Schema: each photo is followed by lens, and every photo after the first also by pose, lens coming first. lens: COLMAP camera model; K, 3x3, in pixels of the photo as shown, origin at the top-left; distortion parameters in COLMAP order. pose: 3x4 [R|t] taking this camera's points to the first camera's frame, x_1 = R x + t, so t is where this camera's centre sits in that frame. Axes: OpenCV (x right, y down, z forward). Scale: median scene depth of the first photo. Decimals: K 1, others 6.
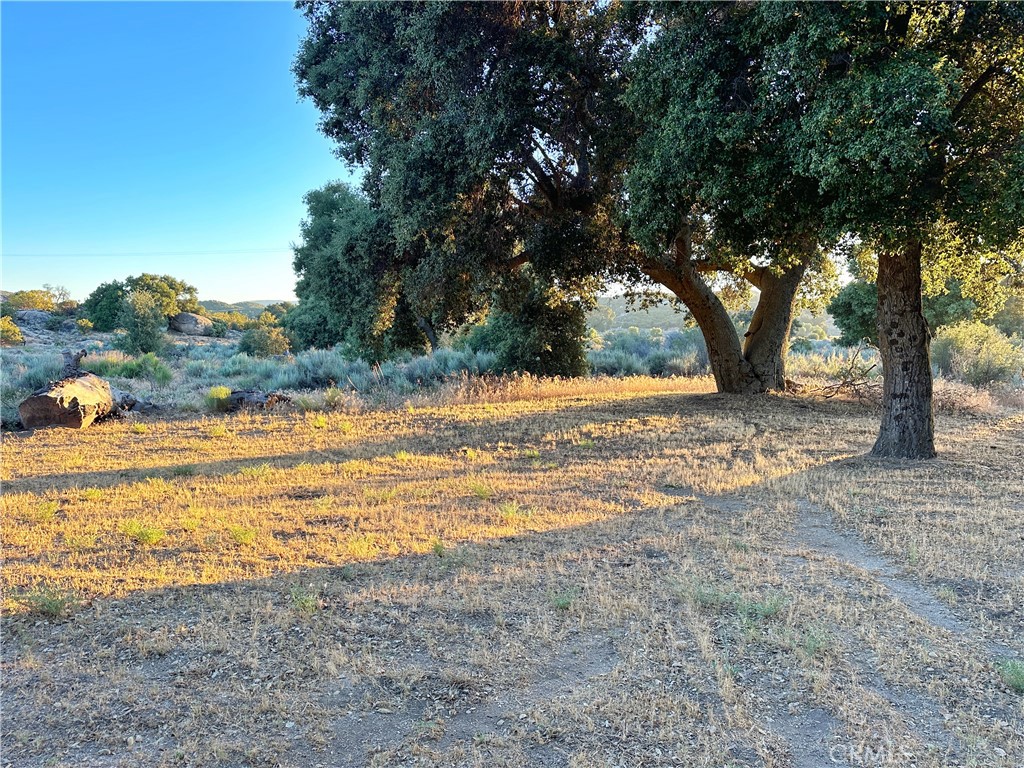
lens RADIAL K [[712.9, 0, 512.0], [0, 712.9, 382.3], [0, 0, 1]] dist [0.021266, -0.007861]
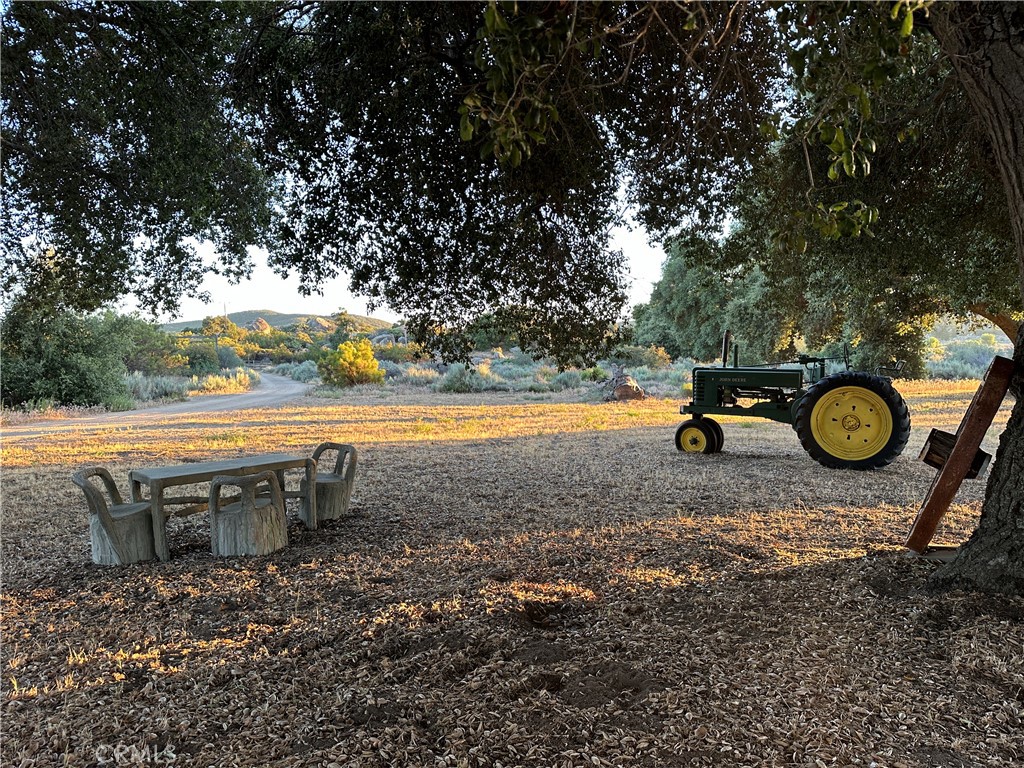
lens RADIAL K [[712.9, 0, 509.9], [0, 712.9, 381.5], [0, 0, 1]] dist [0.021266, -0.007861]
pose [[0.912880, 0.000793, -0.408228, -0.059156], [-0.009282, 0.999780, -0.018812, 0.027378], [0.408123, 0.020962, 0.912686, -0.562826]]
